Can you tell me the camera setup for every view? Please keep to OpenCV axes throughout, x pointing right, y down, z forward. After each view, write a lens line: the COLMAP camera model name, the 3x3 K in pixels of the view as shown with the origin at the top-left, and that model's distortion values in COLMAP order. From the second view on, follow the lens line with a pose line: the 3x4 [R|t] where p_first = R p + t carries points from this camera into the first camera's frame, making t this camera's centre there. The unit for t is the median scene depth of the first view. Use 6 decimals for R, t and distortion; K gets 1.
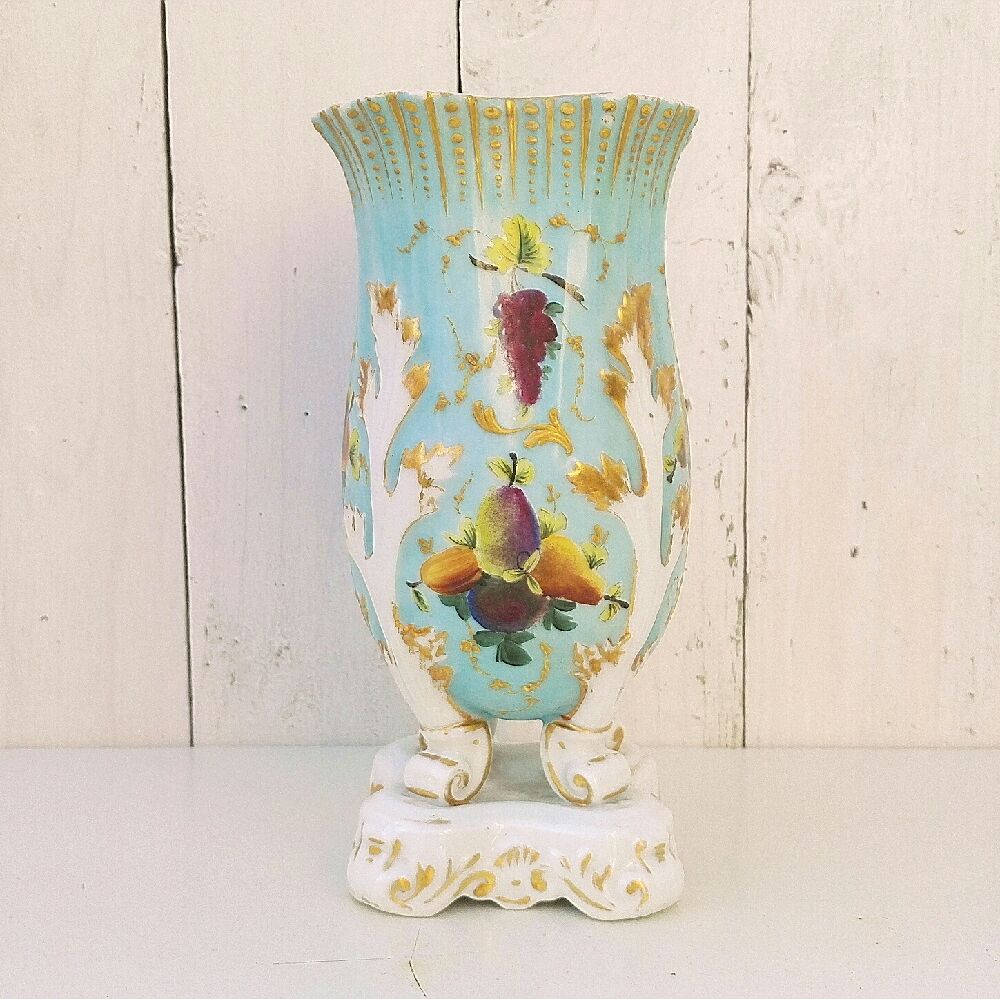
lens RADIAL K [[1416.3, 0, 500.0], [0, 1416.3, 499.5], [0, 0, 1]] dist [0.103023, -0.517765]
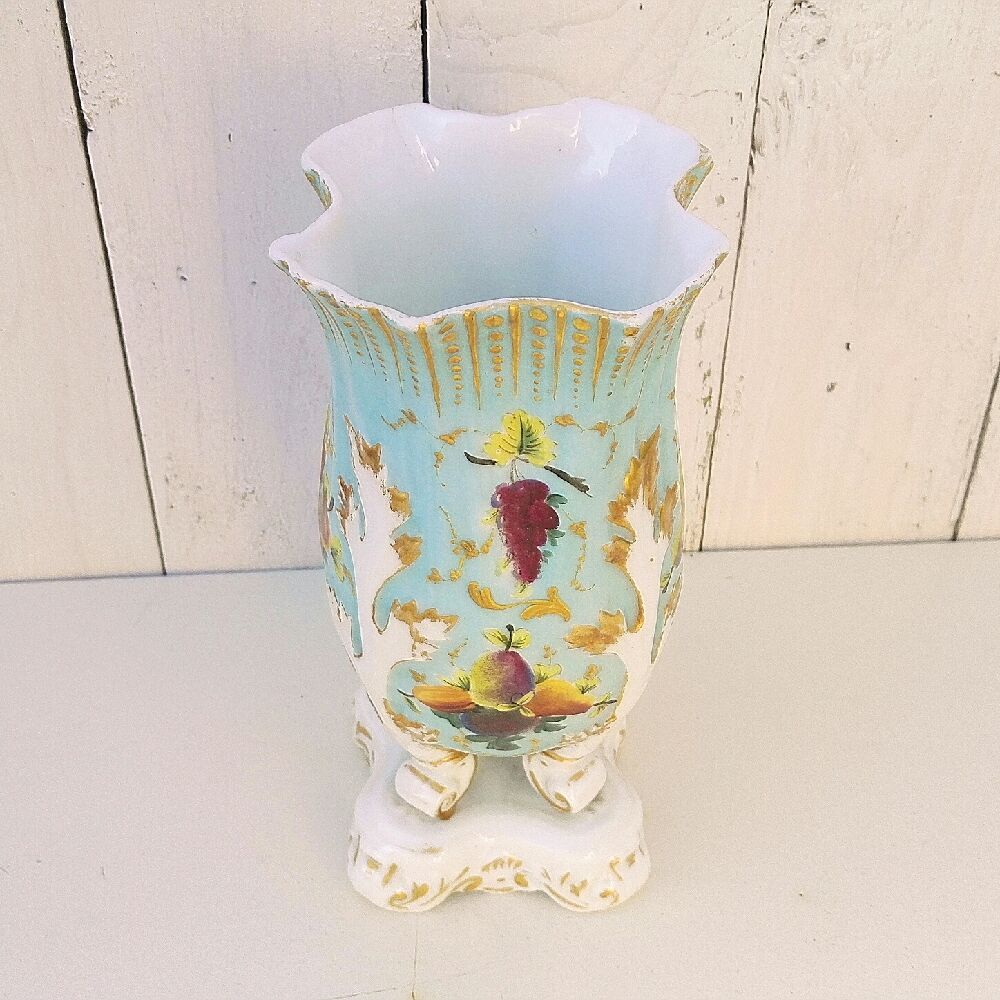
lens RADIAL K [[1427.2, 0, 521.6], [0, 1427.2, 475.8], [0, 0, 1]] dist [0.116989, -0.540798]
pose [[0.997320, -0.018276, 0.070842, -0.048535], [-0.021150, 0.854932, 0.518309, -0.608431], [-0.070037, -0.518419, 0.852254, 0.212652]]
